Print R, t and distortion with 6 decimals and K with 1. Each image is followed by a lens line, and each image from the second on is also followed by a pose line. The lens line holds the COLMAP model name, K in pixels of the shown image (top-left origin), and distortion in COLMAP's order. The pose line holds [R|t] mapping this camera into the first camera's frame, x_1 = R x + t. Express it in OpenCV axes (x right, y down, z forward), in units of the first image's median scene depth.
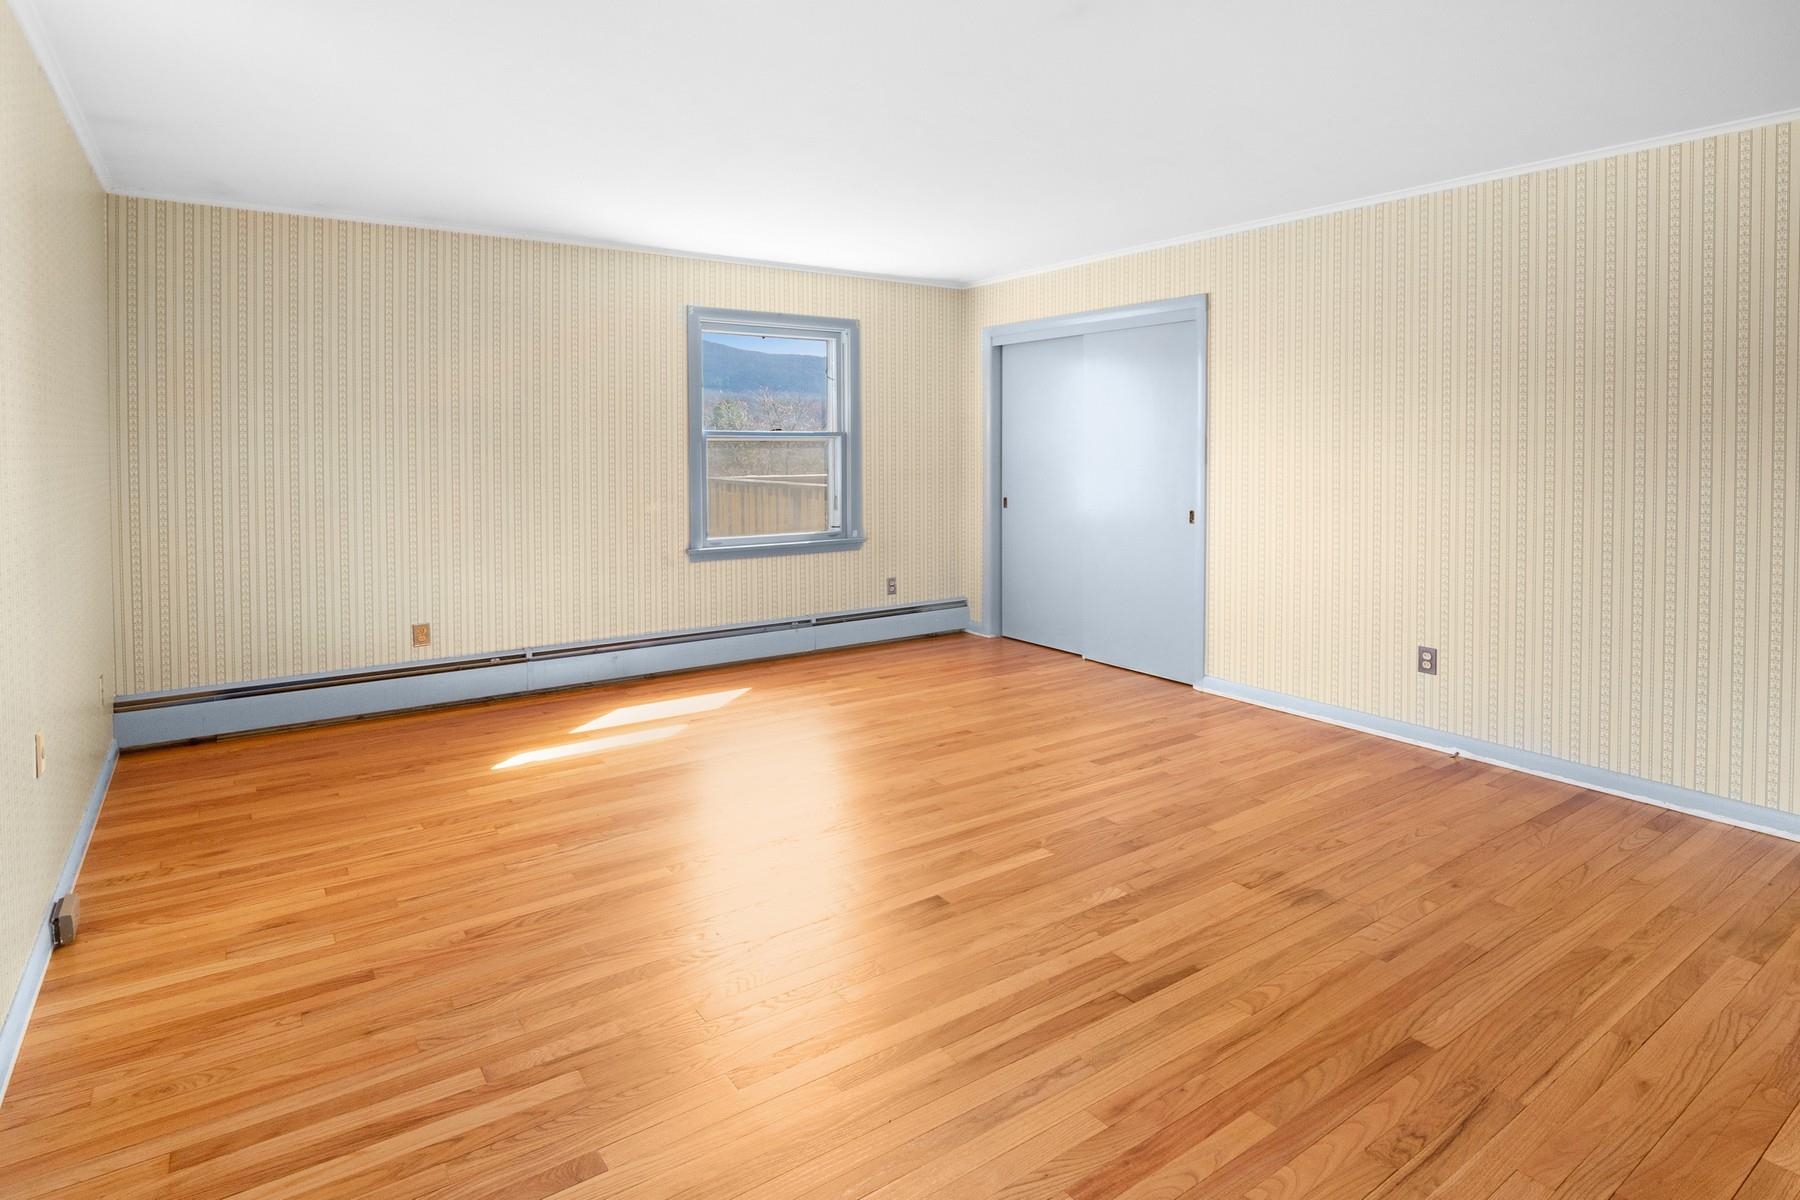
lens RADIAL K [[950.4, 0, 913.5], [0, 950.4, 597.1], [0, 0, 1]] dist [-0.004415, -0.001887]
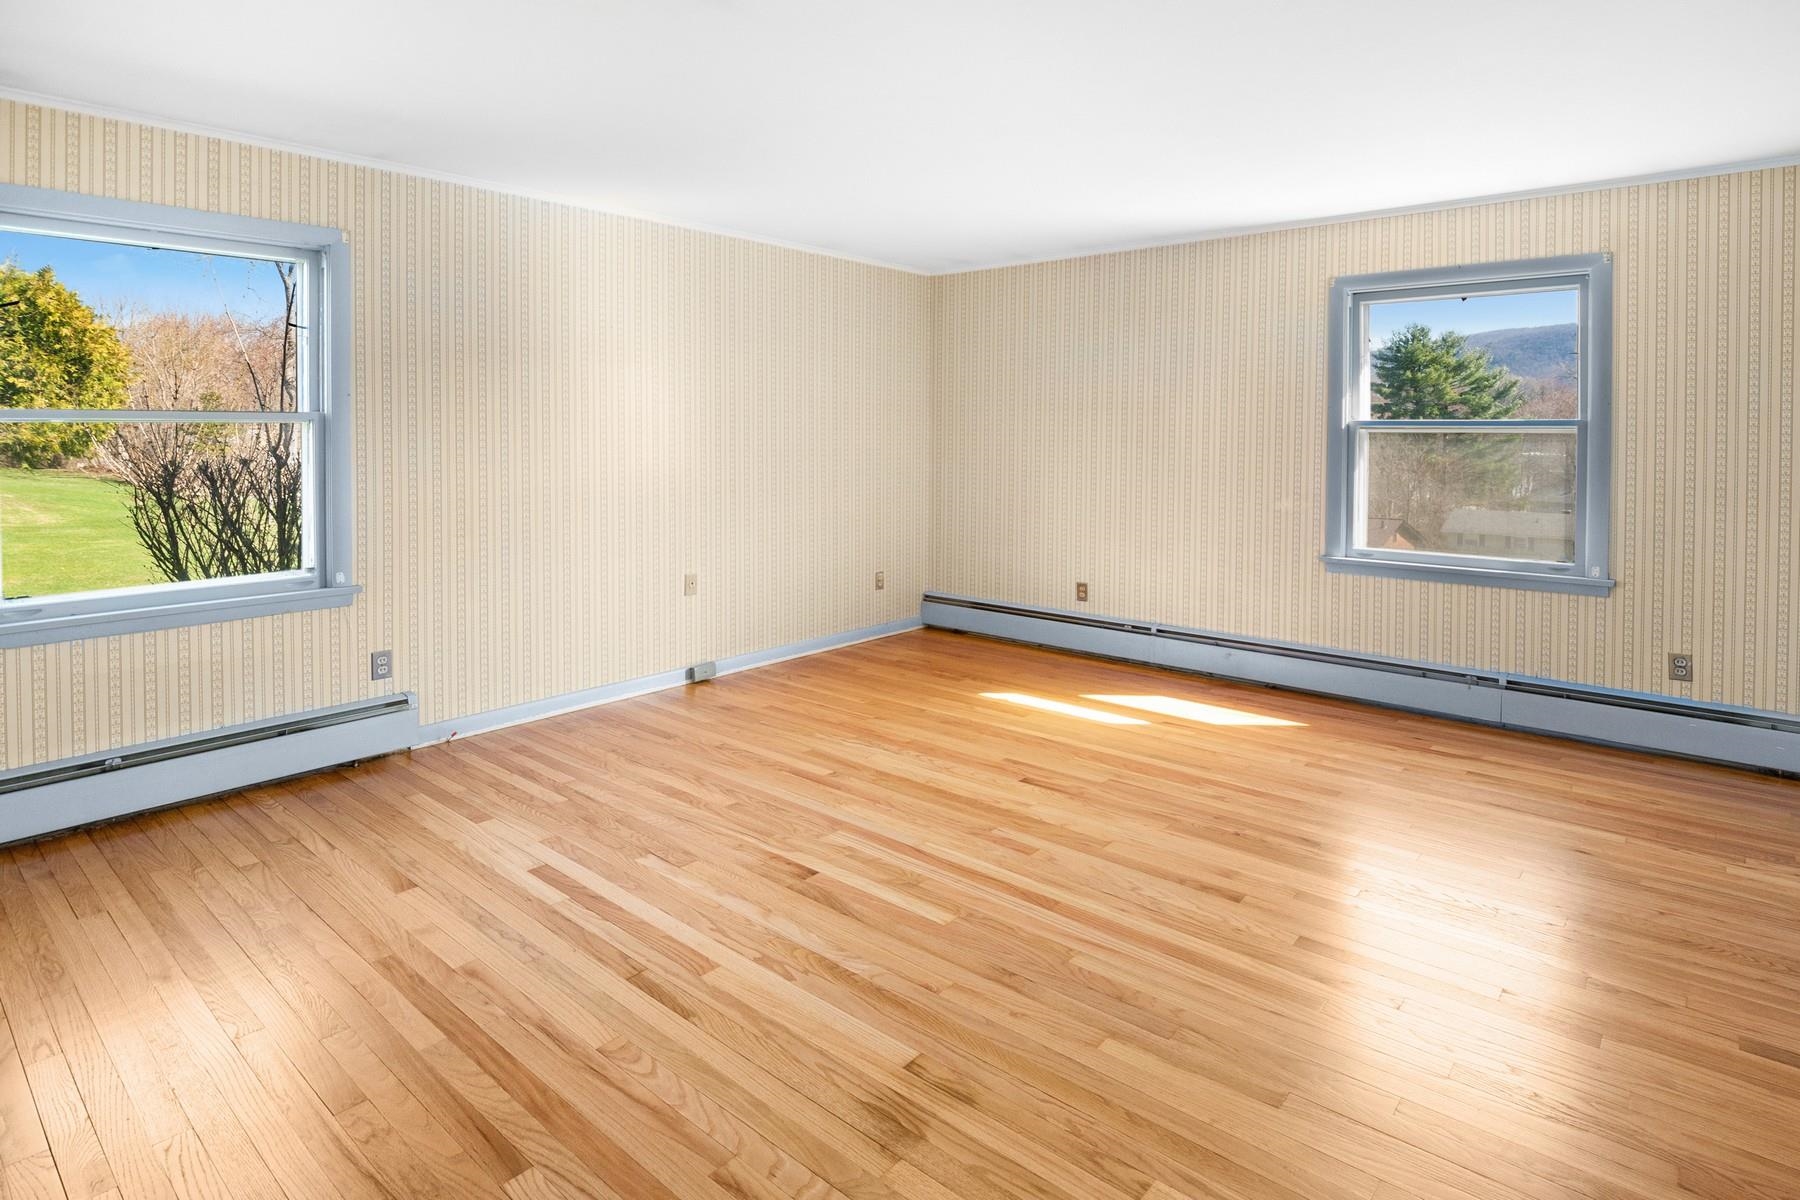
lens RADIAL K [[950.4, 0, 913.5], [0, 950.4, 597.1], [0, 0, 1]] dist [-0.004415, -0.001887]
pose [[0.240656, 0.166030, -0.956305, 1.031517], [-0.157580, 0.978873, 0.130293, -0.136067], [0.957733, 0.119339, 0.261734, 0.827510]]
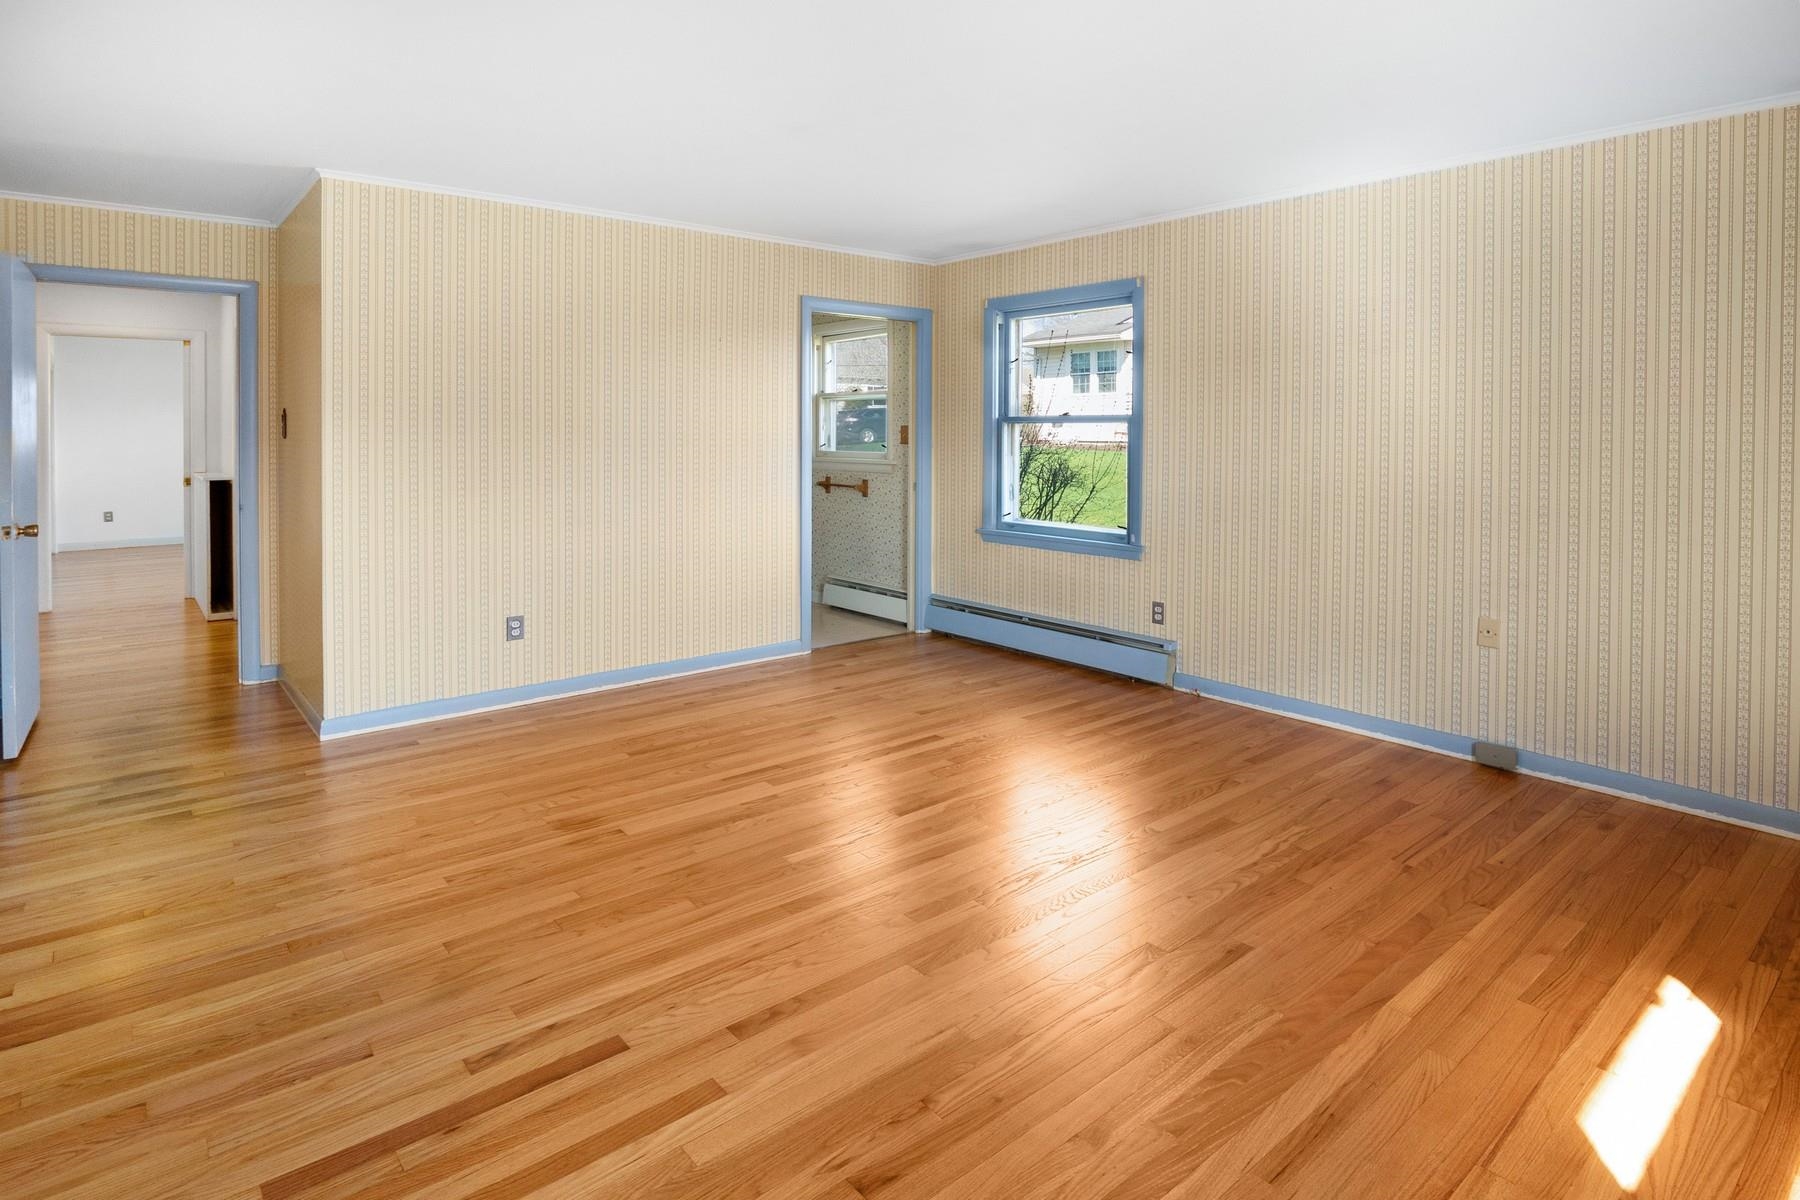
lens RADIAL K [[950.4, 0, 913.5], [0, 950.4, 597.1], [0, 0, 1]] dist [-0.004415, -0.001887]
pose [[-0.997006, 0.011757, -0.076430, 0.097741], [-0.014140, 0.943992, 0.329664, -0.343345], [0.076025, 0.329758, -0.940999, 2.107046]]
